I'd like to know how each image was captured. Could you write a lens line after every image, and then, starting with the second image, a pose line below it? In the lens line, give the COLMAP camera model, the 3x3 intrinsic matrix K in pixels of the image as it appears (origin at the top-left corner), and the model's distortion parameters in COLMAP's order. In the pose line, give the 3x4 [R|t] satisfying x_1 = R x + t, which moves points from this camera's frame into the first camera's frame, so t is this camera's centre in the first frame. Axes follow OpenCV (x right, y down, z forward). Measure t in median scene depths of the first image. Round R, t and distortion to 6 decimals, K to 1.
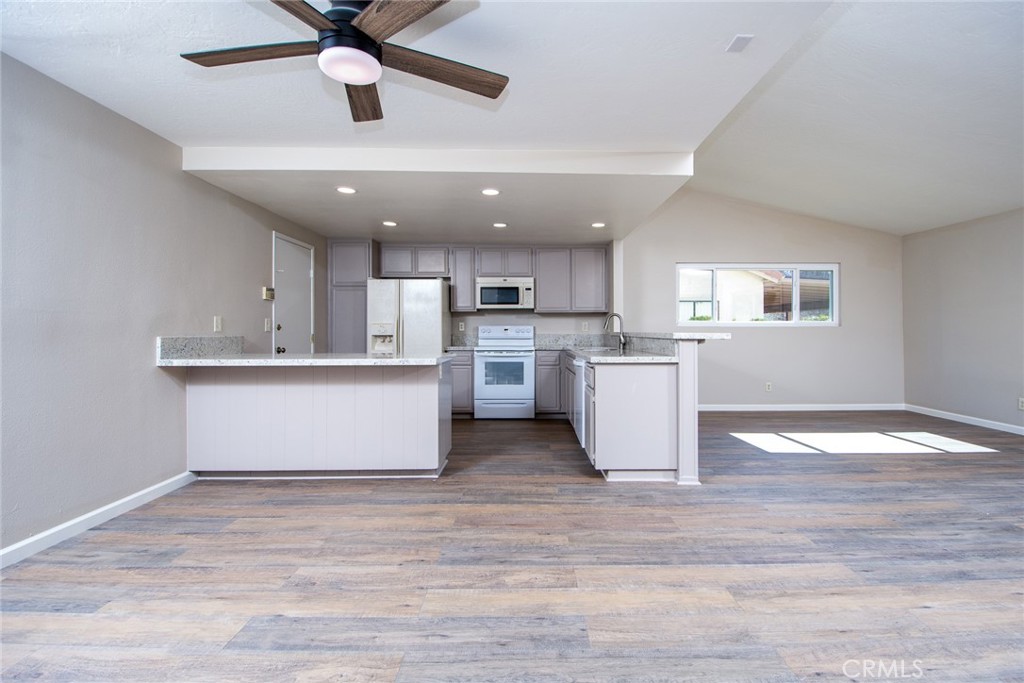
lens RADIAL K [[465.9, 0, 522.1], [0, 465.9, 329.0], [0, 0, 1]] dist [0.010811, -0.020243]
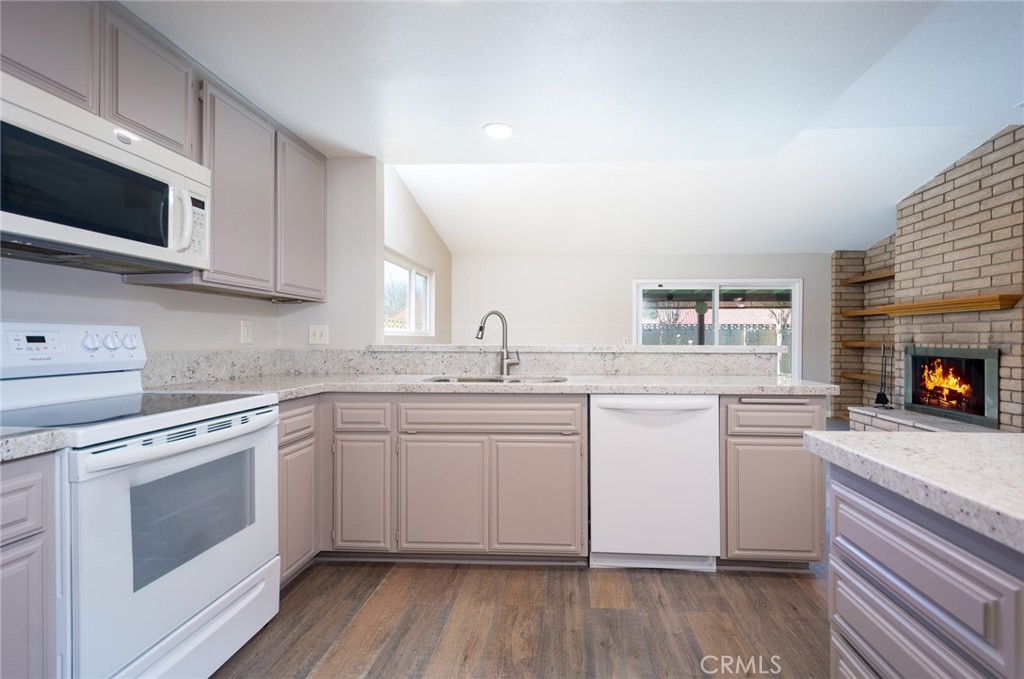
lens RADIAL K [[455.3, 0, 556.9], [0, 455.3, 341.3], [0, 0, 1]] dist [0.008162, -0.000657]
pose [[0.042251, -0.003182, 0.999102, -0.351524], [-0.006472, 0.999973, 0.003459, -0.000133], [-0.999086, -0.006612, 0.042229, 0.985702]]
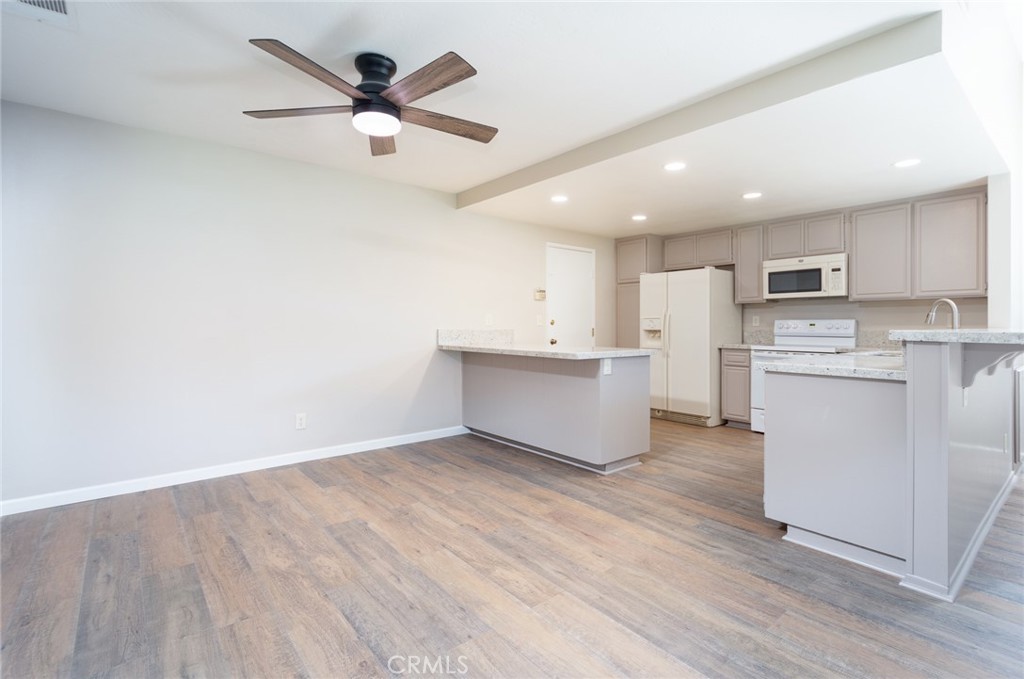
lens RADIAL K [[468.4, 0, 516.9], [0, 468.4, 327.4], [0, 0, 1]] dist [0.011543, -0.000253]
pose [[0.635339, 0.005774, -0.772212, 0.350375], [0.000468, 0.999969, 0.007862, -0.000530], [0.772233, -0.005356, 0.635317, 0.171925]]
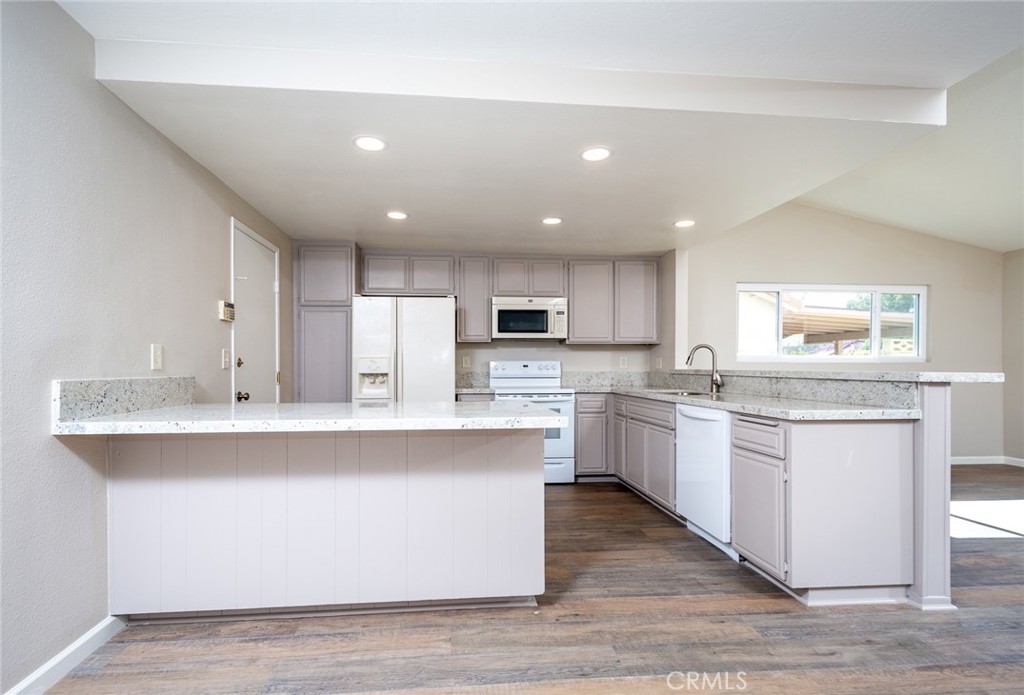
lens RADIAL K [[486.8, 0, 482.4], [0, 486.8, 370.2], [0, 0, 1]] dist [0.005162, -0.000057]
pose [[0.997025, 0.000776, 0.077080, -0.228854], [-0.001673, 0.999932, 0.011578, -0.001054], [-0.077066, -0.011672, 0.996958, 0.275175]]
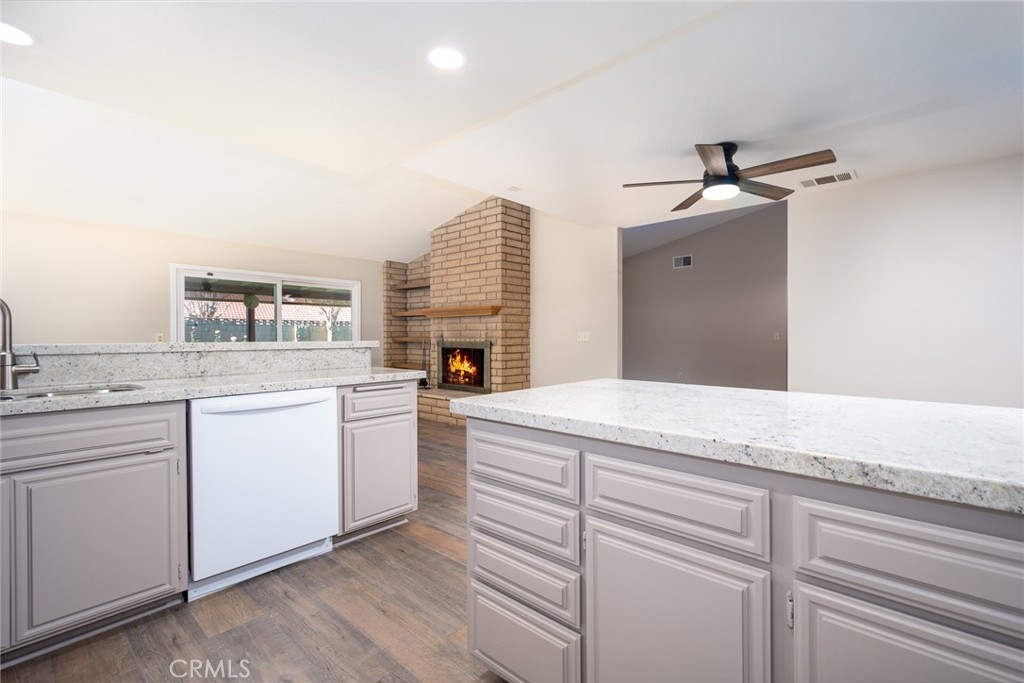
lens RADIAL K [[446.6, 0, 526.3], [0, 446.6, 337.4], [0, 0, 1]] dist [0.010751, 0.000004]
pose [[-0.748644, 0.000306, 0.662972, -0.368928], [0.000089, 1.000000, -0.000362, 0.000649], [-0.662972, -0.000212, -0.748644, 1.071838]]
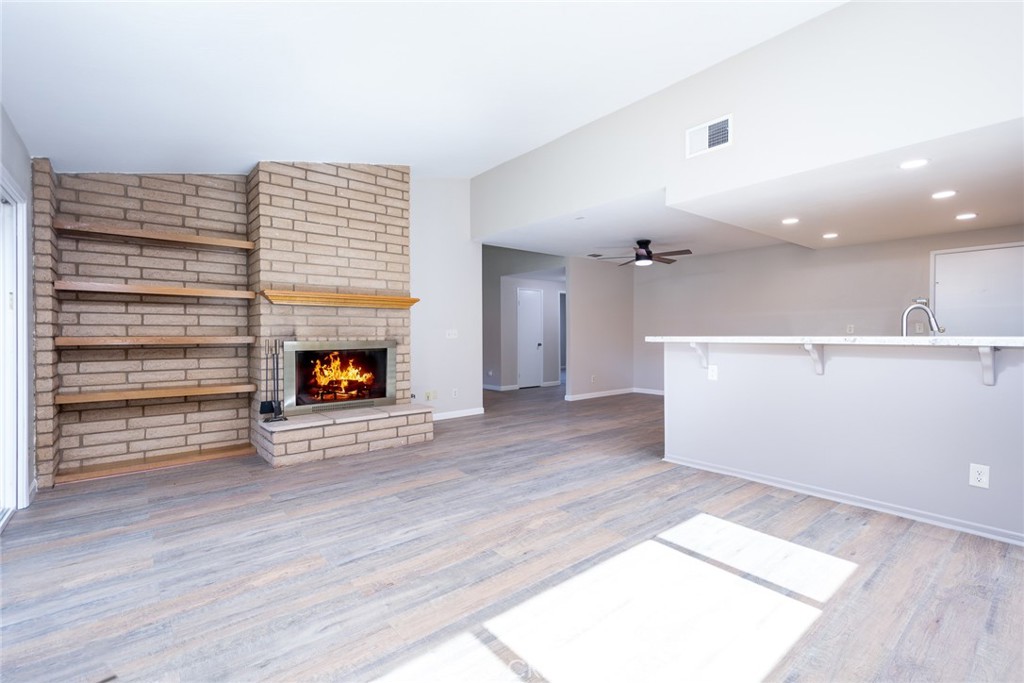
lens RADIAL K [[470.3, 0, 529.4], [0, 470.3, 338.4], [0, 0, 1]] dist [0.002487, -0.000158]
pose [[-0.764651, 0.009198, -0.644379, 1.042592], [0.007751, 0.999957, 0.005076, 0.004838], [0.644398, -0.001113, -0.764689, 1.245391]]
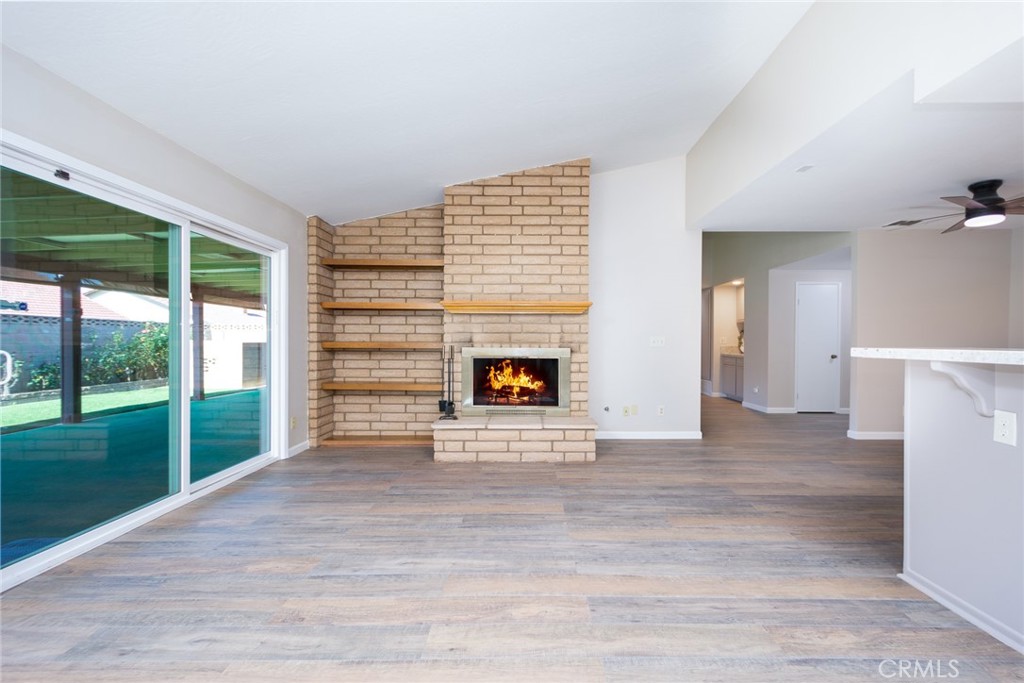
lens RADIAL K [[455.9, 0, 517.3], [0, 455.9, 345.4], [0, 0, 1]] dist [0.003042, 0.000232]
pose [[-0.999798, -0.002605, 0.019931, 0.660143], [-0.002547, 0.999993, 0.002915, 0.004396], [-0.019938, 0.002864, -0.999797, 1.202643]]
